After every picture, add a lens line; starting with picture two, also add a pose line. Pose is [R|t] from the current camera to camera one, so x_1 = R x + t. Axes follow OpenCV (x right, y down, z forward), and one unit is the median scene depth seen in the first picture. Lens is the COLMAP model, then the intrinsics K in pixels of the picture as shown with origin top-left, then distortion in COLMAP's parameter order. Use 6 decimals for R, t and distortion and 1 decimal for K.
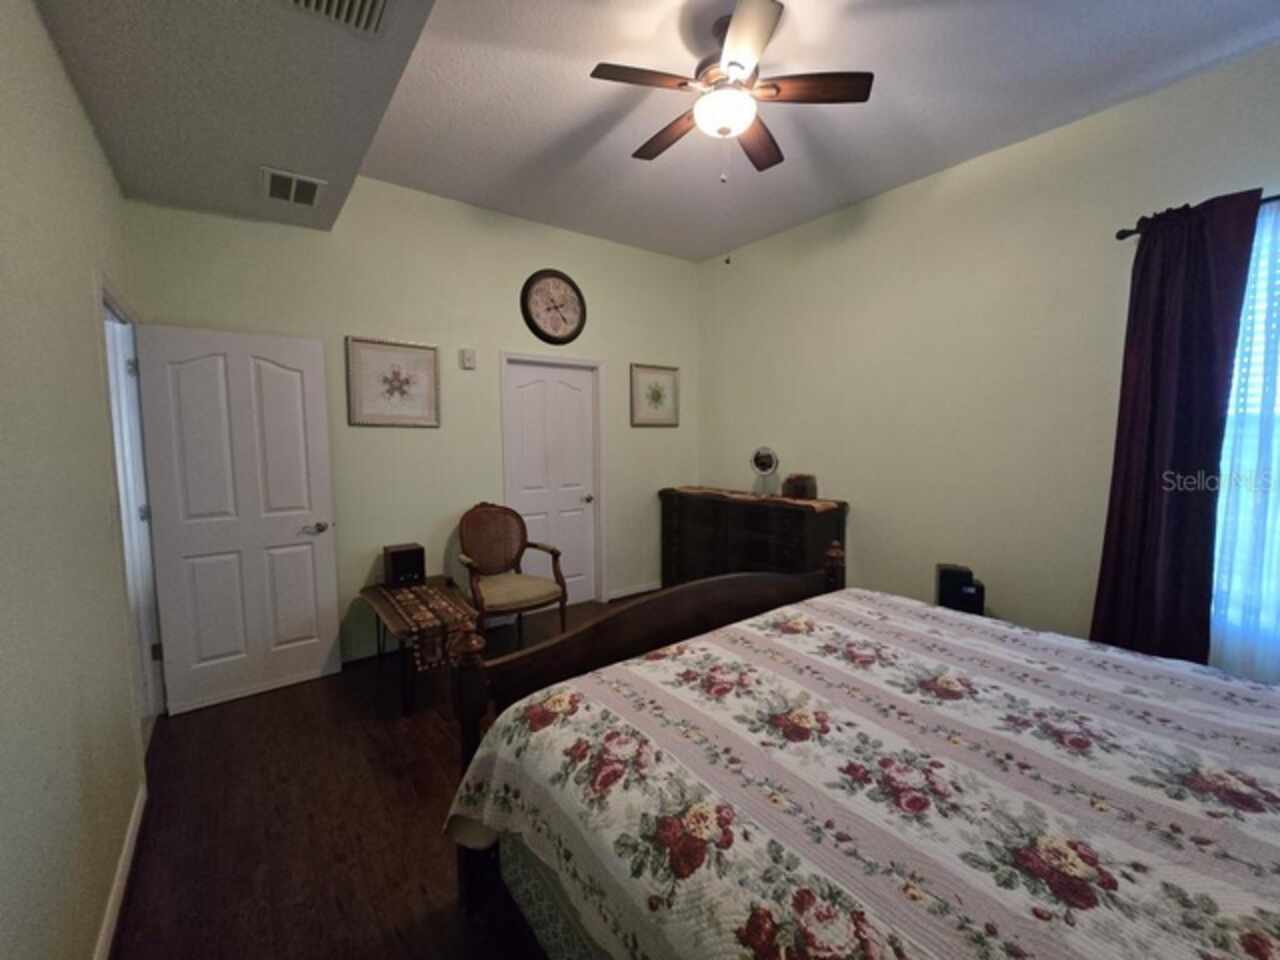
lens RADIAL K [[523.0, 0, 641.5], [0, 523.0, 480.8], [0, 0, 1]] dist [-0.001973, -0.000496]
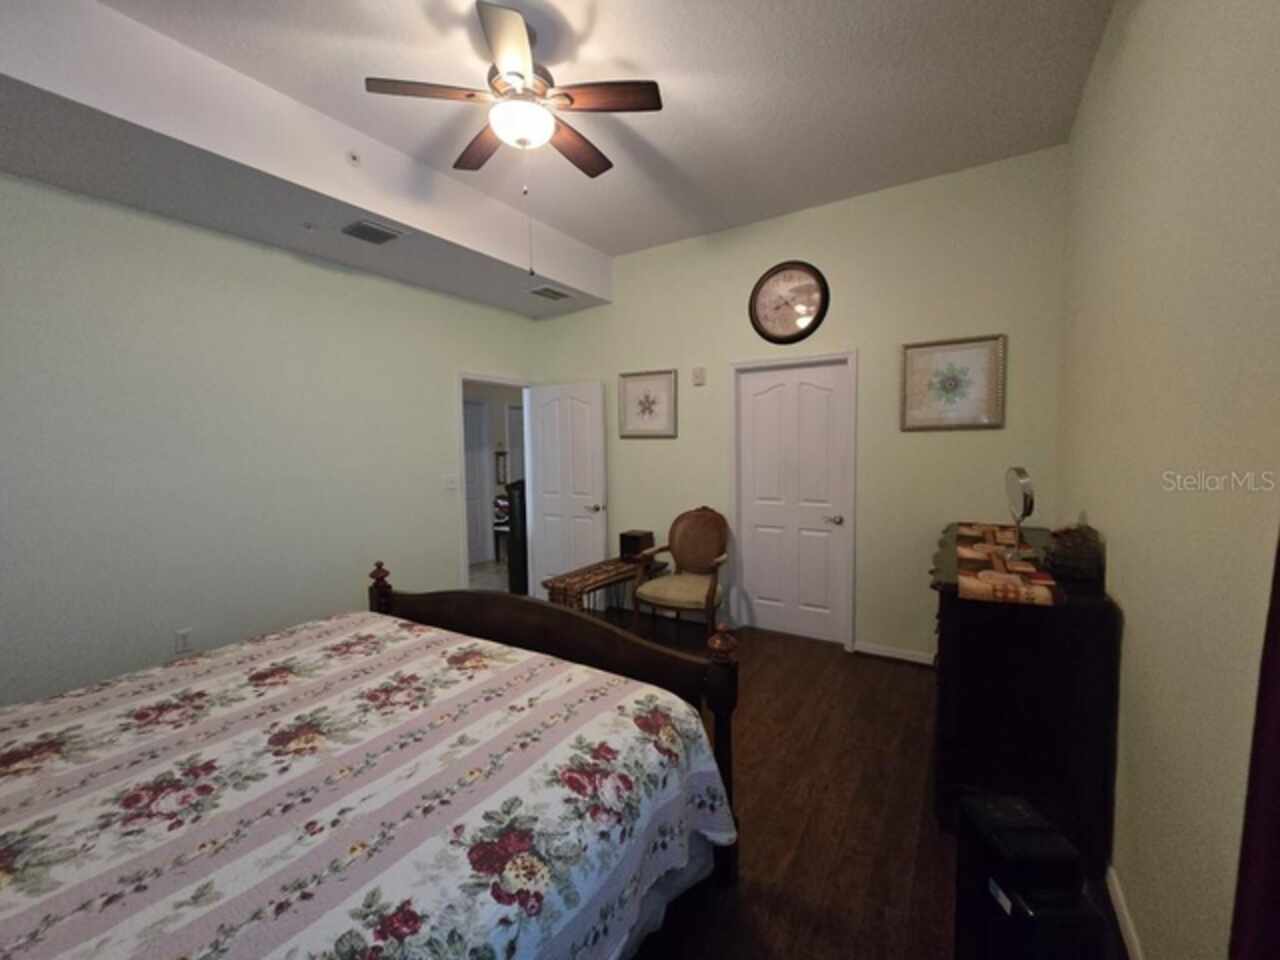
lens RADIAL K [[523.0, 0, 644.1], [0, 523.0, 479.2], [0, 0, 1]] dist [-0.001973, -0.000496]
pose [[0.354627, 0.066353, -0.932651, 0.957898], [-0.064117, 0.996857, 0.046541, -0.084024], [0.932807, 0.043294, 0.357766, 0.717269]]
